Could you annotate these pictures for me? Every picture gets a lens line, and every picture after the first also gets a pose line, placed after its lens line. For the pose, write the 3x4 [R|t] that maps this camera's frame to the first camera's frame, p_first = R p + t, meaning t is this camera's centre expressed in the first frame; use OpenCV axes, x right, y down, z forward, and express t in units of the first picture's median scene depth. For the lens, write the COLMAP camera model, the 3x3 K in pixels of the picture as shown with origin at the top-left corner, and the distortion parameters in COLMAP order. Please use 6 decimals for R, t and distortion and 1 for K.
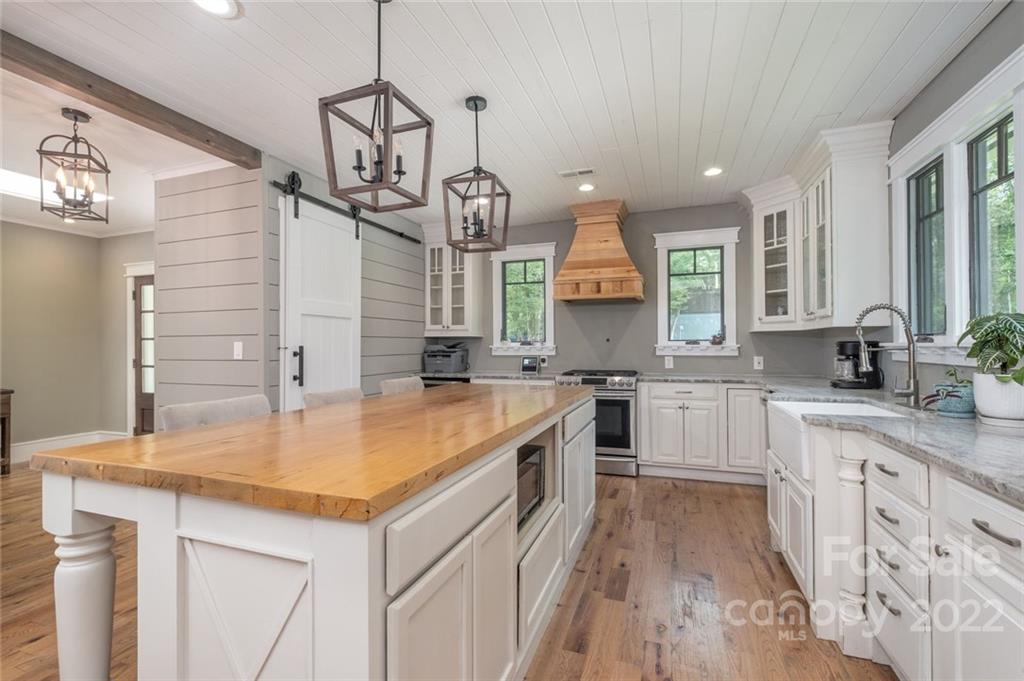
lens RADIAL K [[454.7, 0, 508.6], [0, 454.7, 342.2], [0, 0, 1]] dist [-0.000717, 0.000093]
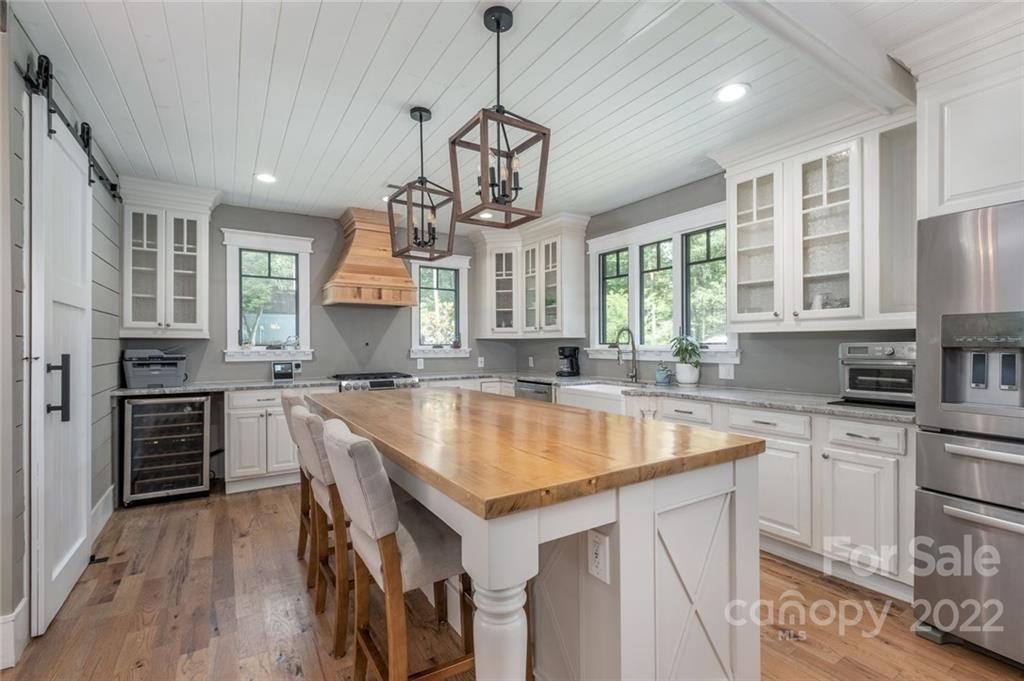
lens RADIAL K [[454.7, 0, 508.0], [0, 454.7, 342.6], [0, 0, 1]] dist [-0.000717, 0.000093]
pose [[0.611805, 0.007120, 0.790976, -0.445960], [-0.006524, 0.999971, -0.003956, -0.006546], [-0.790981, -0.002740, 0.611834, 0.131092]]
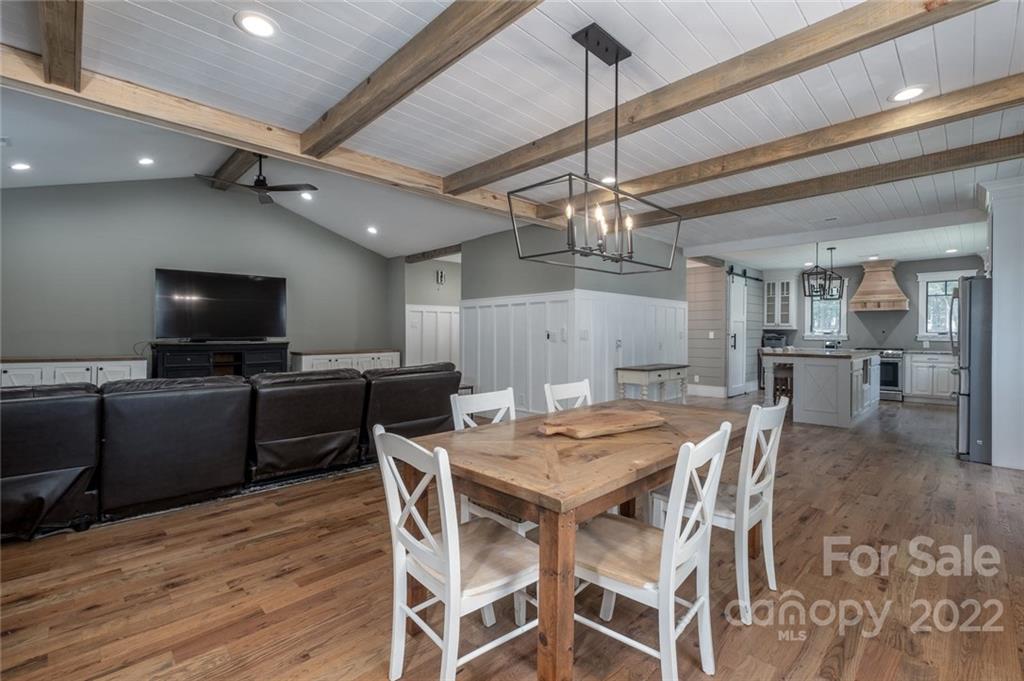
lens RADIAL K [[454.7, 0, 510.8], [0, 454.7, 336.1], [0, 0, 1]] dist [-0.000717, 0.000093]
pose [[0.903889, 0.009679, -0.427658, -0.391403], [-0.004845, 0.999912, 0.012389, -0.003152], [0.427740, -0.009126, 0.903856, -1.425745]]
